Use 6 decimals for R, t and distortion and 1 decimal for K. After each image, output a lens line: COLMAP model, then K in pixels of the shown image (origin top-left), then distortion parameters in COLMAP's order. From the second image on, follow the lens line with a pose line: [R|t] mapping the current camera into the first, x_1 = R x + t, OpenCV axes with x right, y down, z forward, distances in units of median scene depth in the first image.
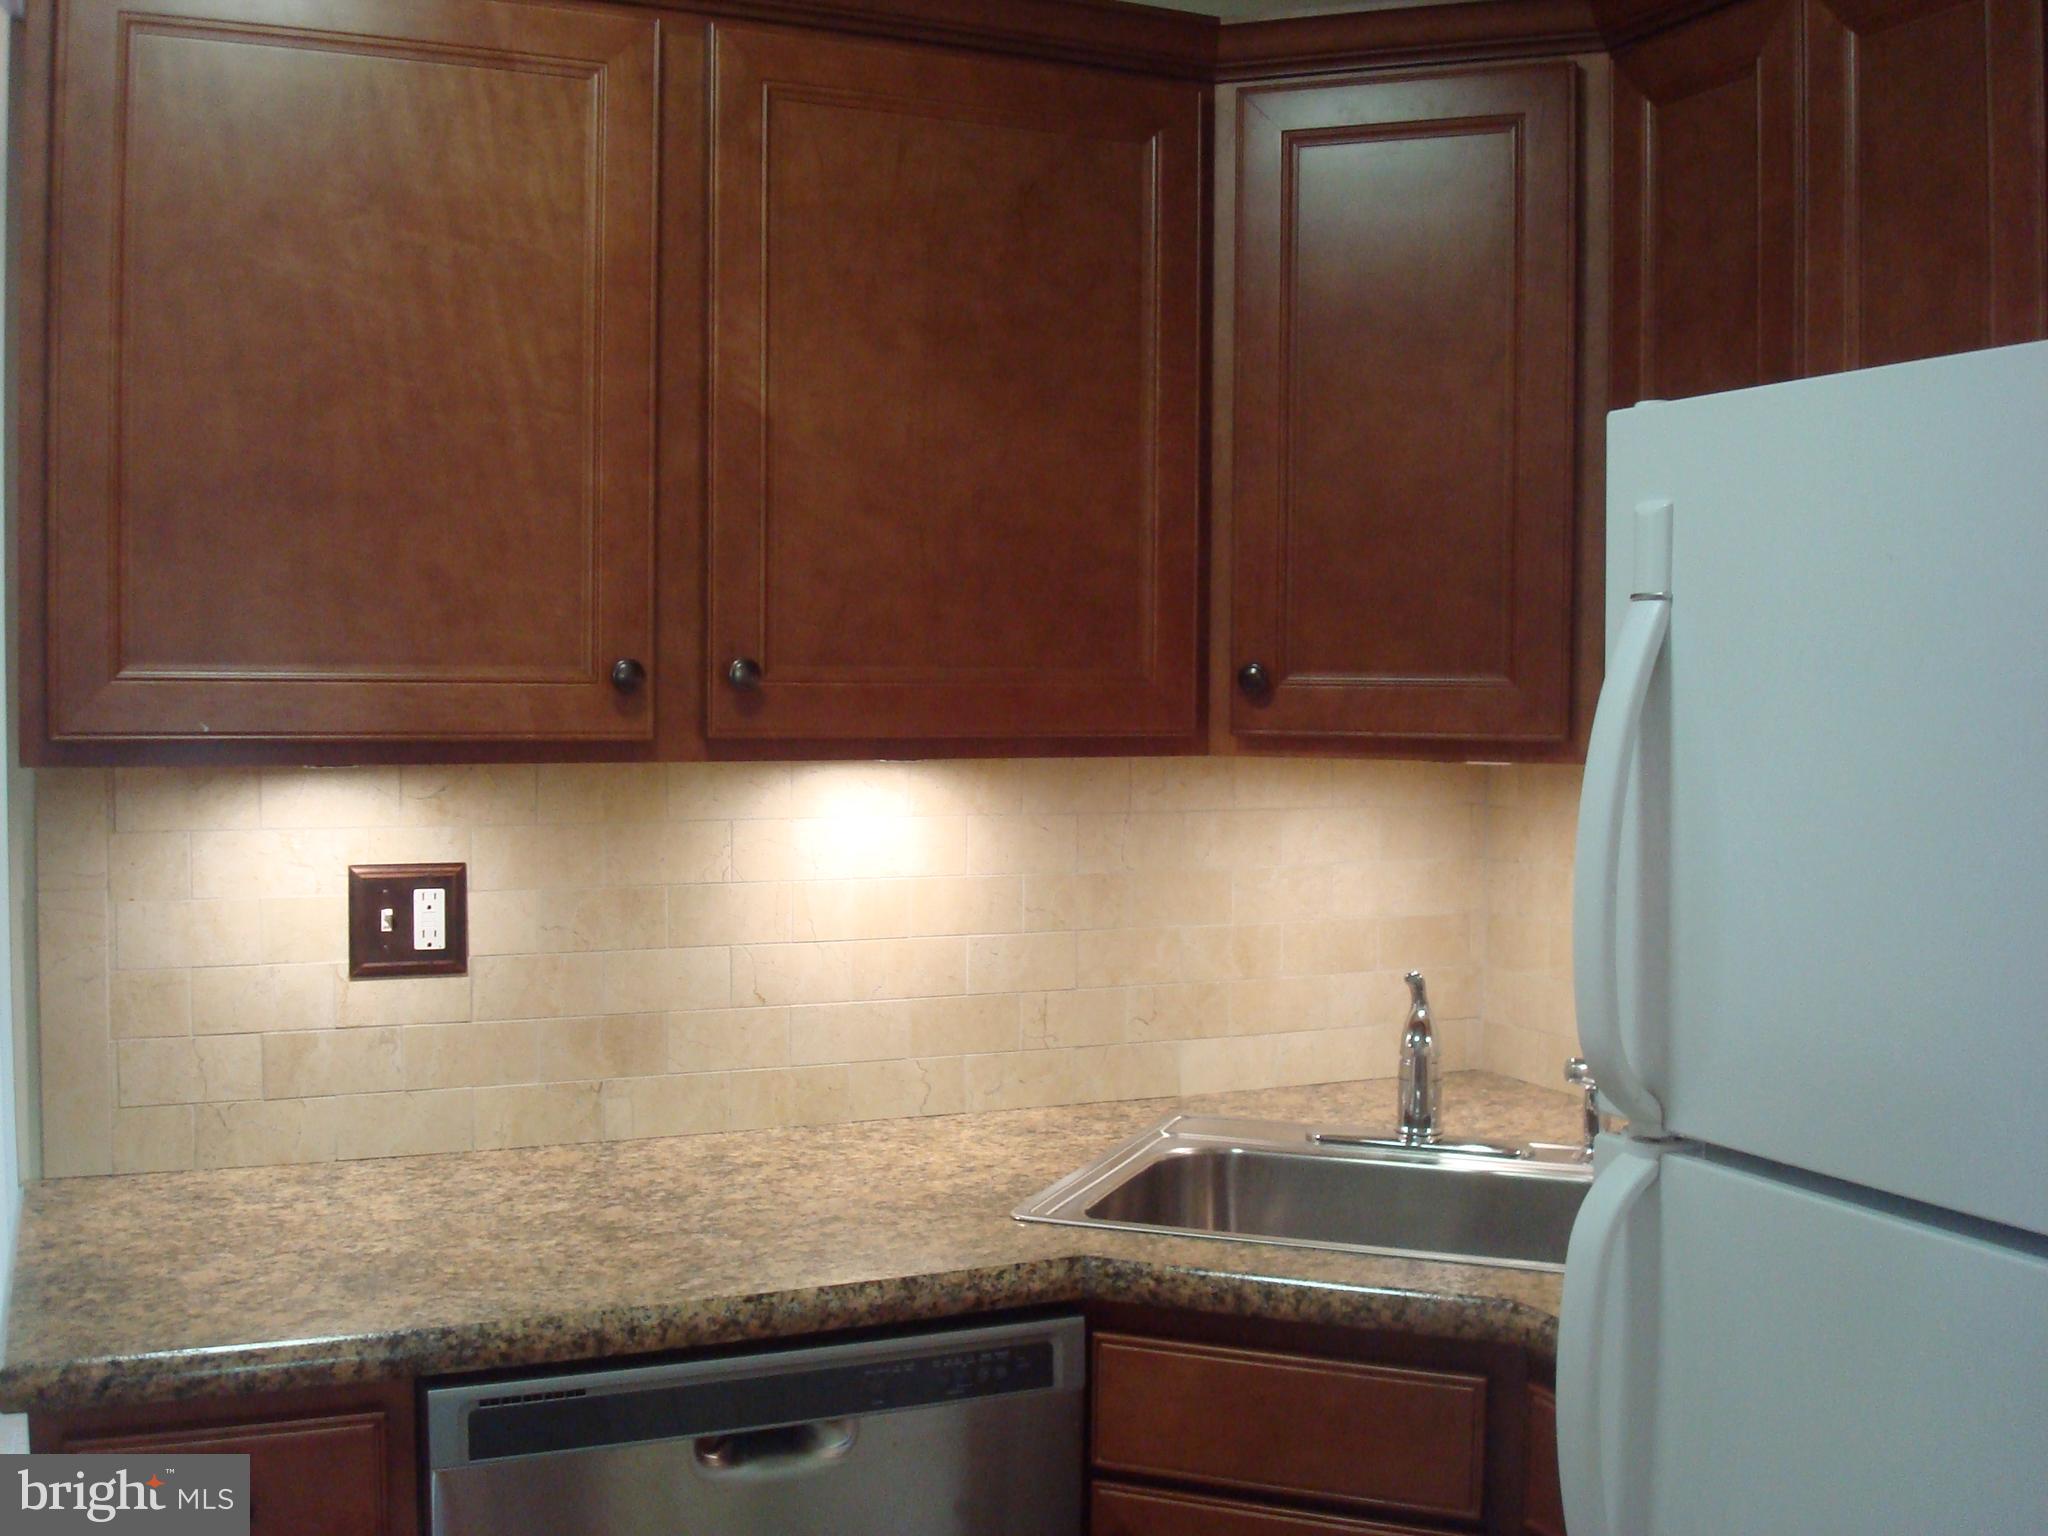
lens RADIAL K [[2125.4, 0, 1025.4], [0, 2125.4, 793.3], [0, 0, 1]] dist [-0.088611, -0.063915]
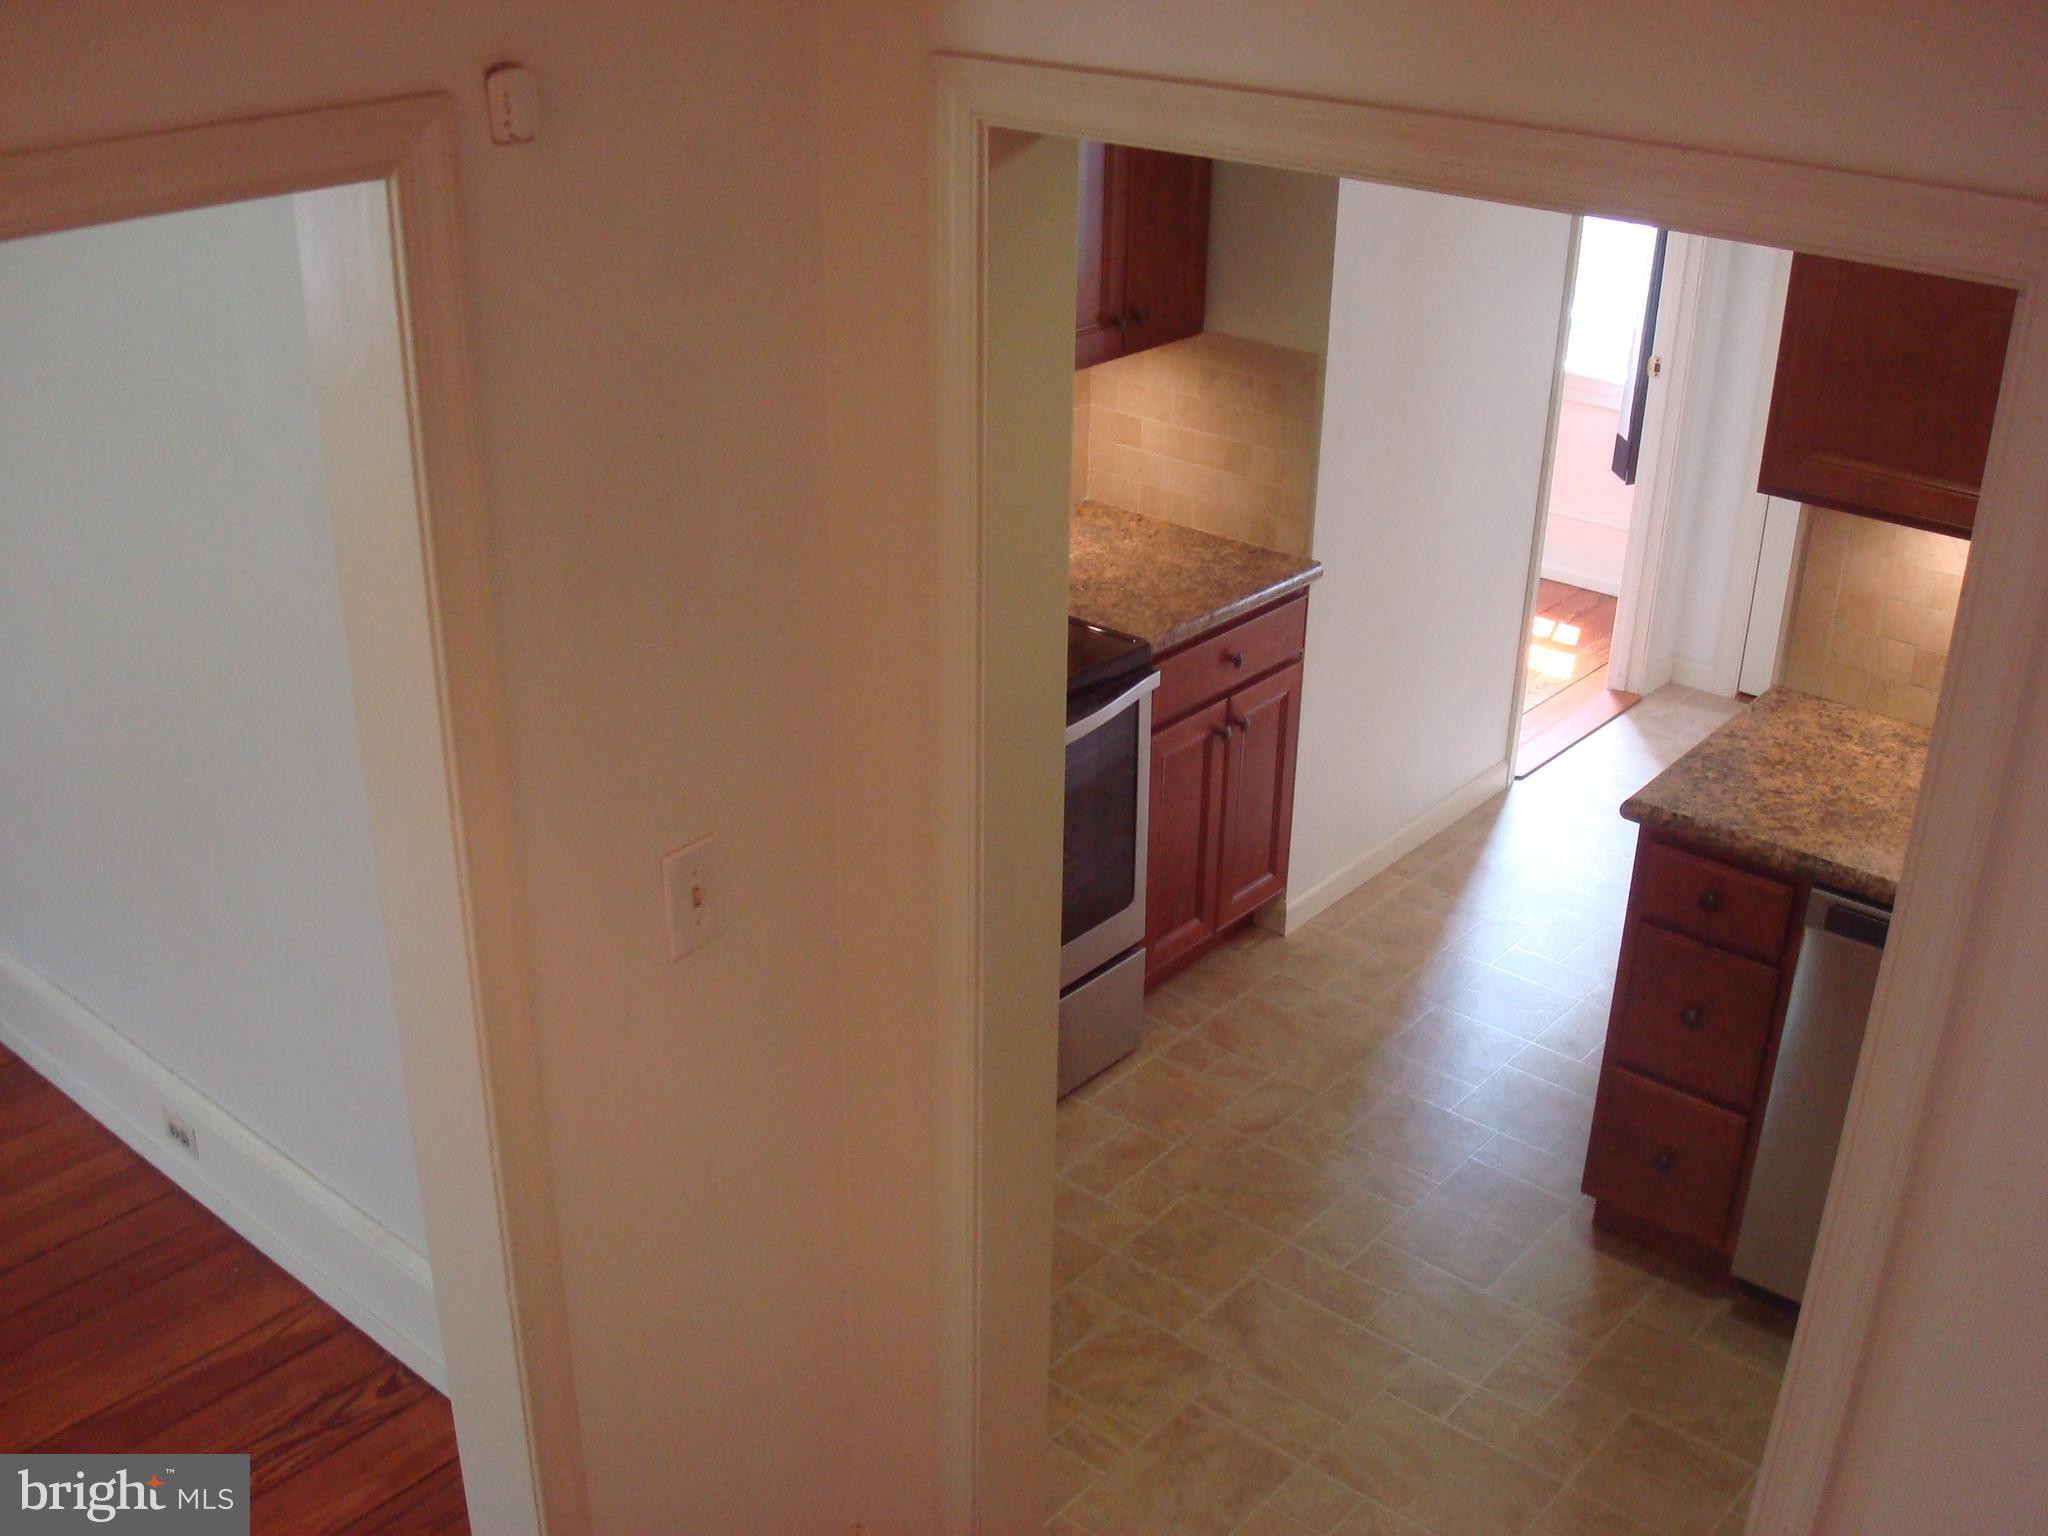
lens RADIAL K [[2125.4, 0, 1025.4], [0, 2125.4, 793.3], [0, 0, 1]] dist [-0.088611, -0.063915]
pose [[0.447319, 0.383917, -0.807783, 0.735185], [-0.058636, 0.913827, 0.401847, -0.422479], [0.892450, -0.132389, 0.431284, -0.371934]]
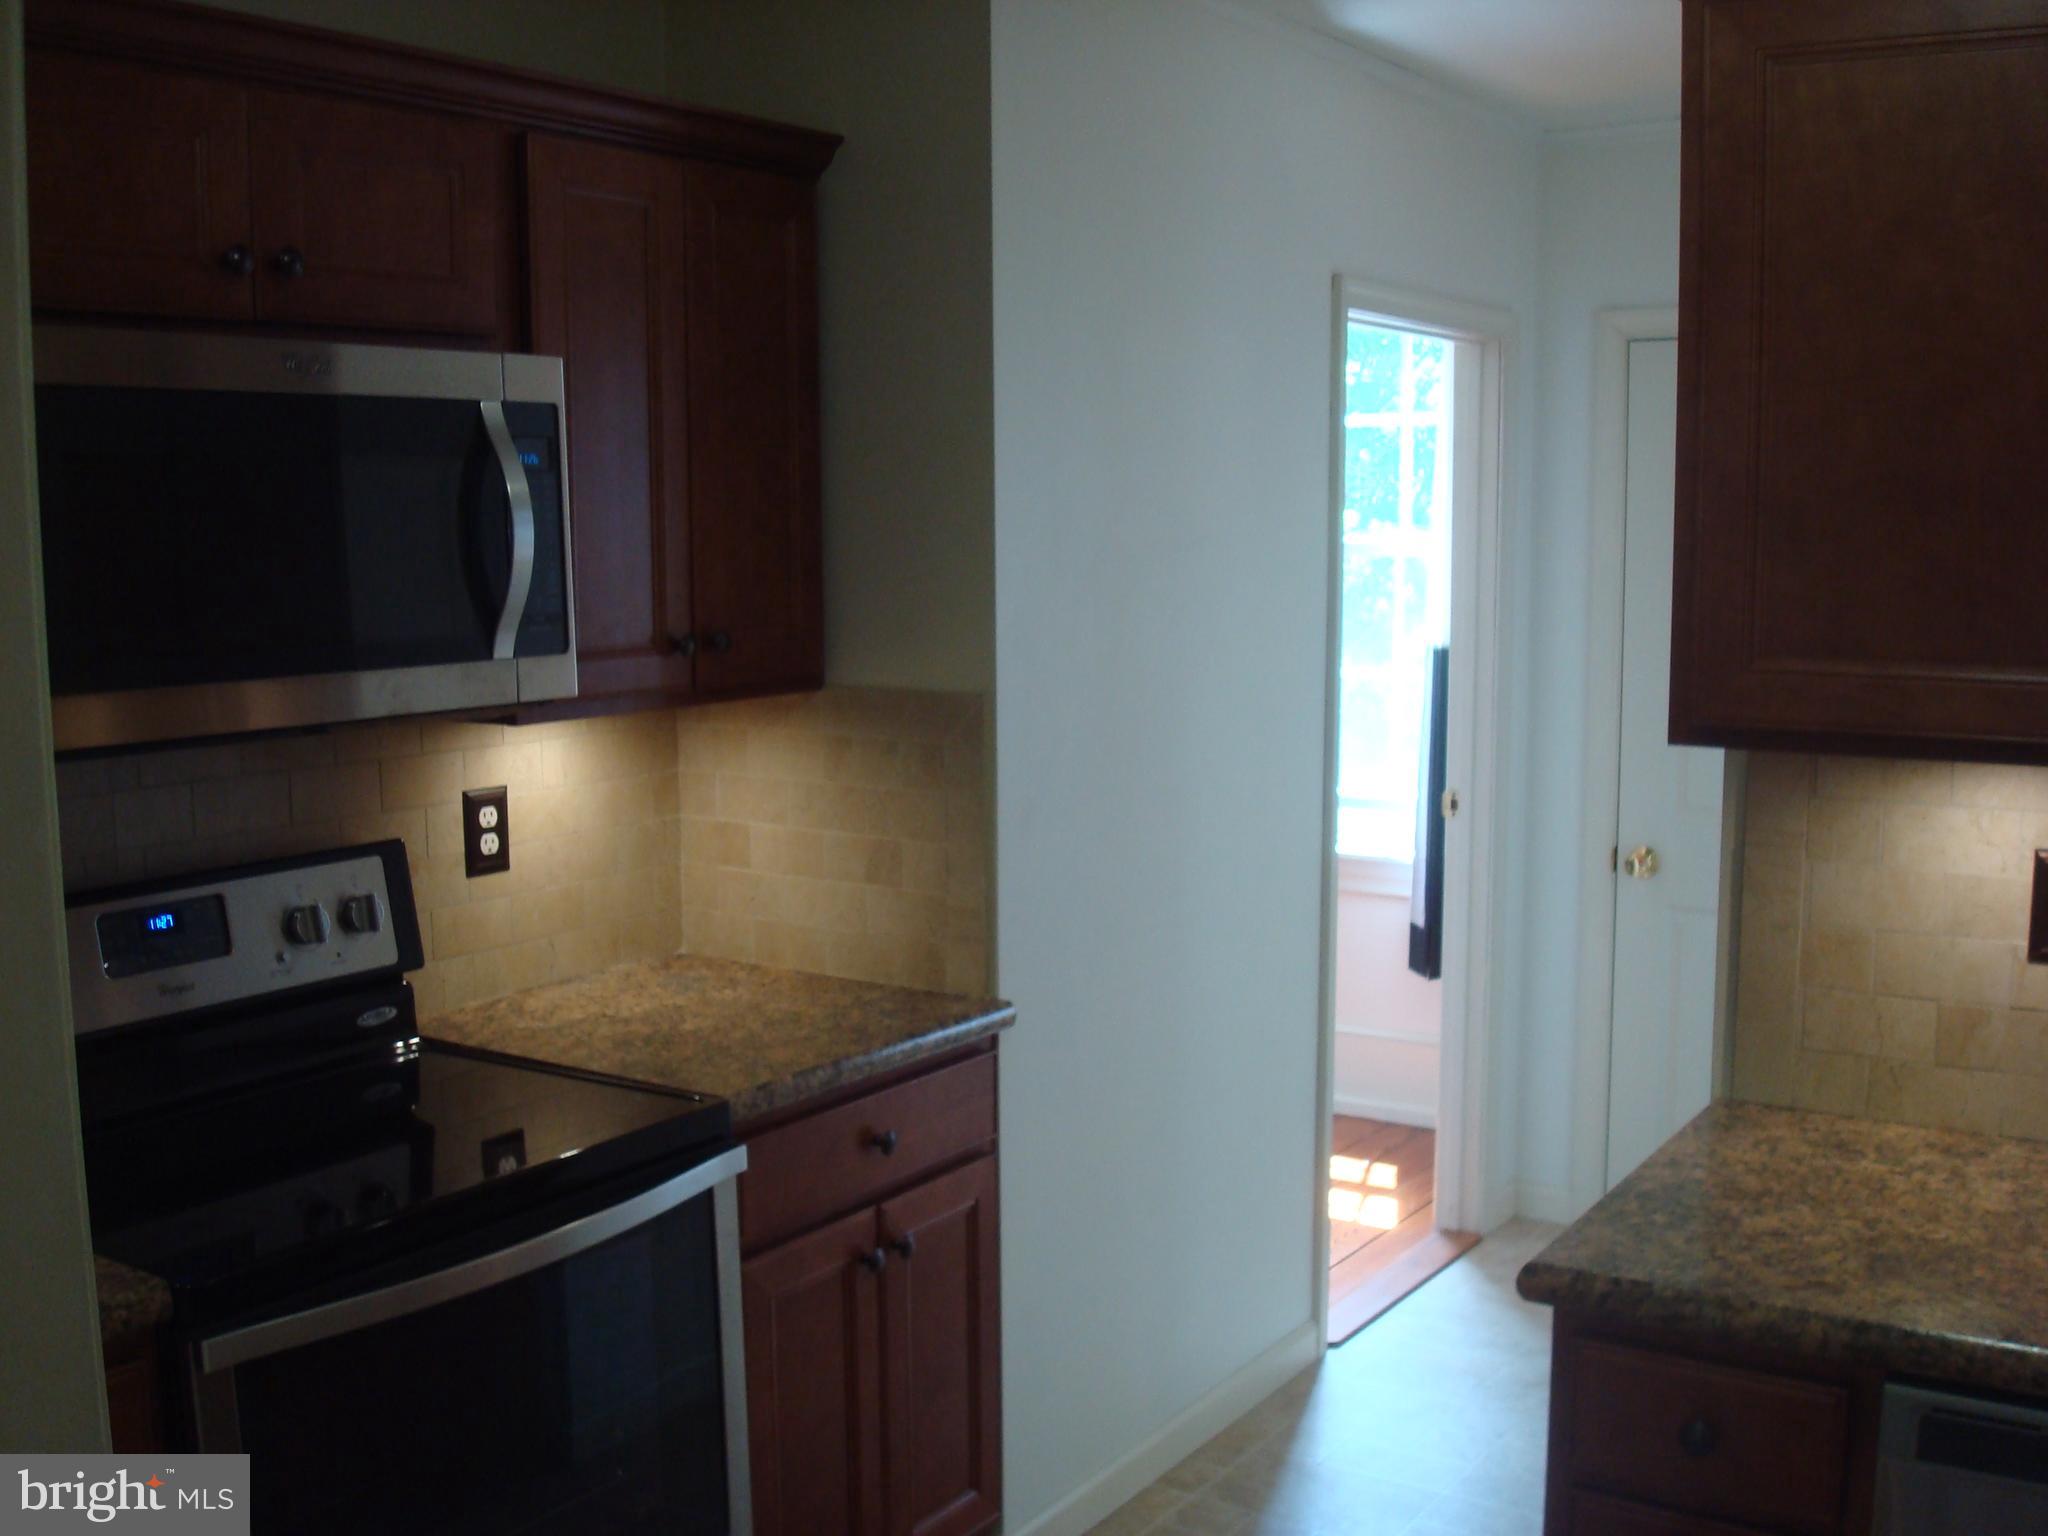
lens RADIAL K [[2125.4, 0, 1025.4], [0, 2125.4, 793.3], [0, 0, 1]] dist [-0.088611, -0.063915]
pose [[0.541778, 0.094742, -0.835165, 0.255112], [-0.033984, 0.995284, 0.090860, -0.069805], [0.839834, -0.020844, 0.542442, 0.069580]]
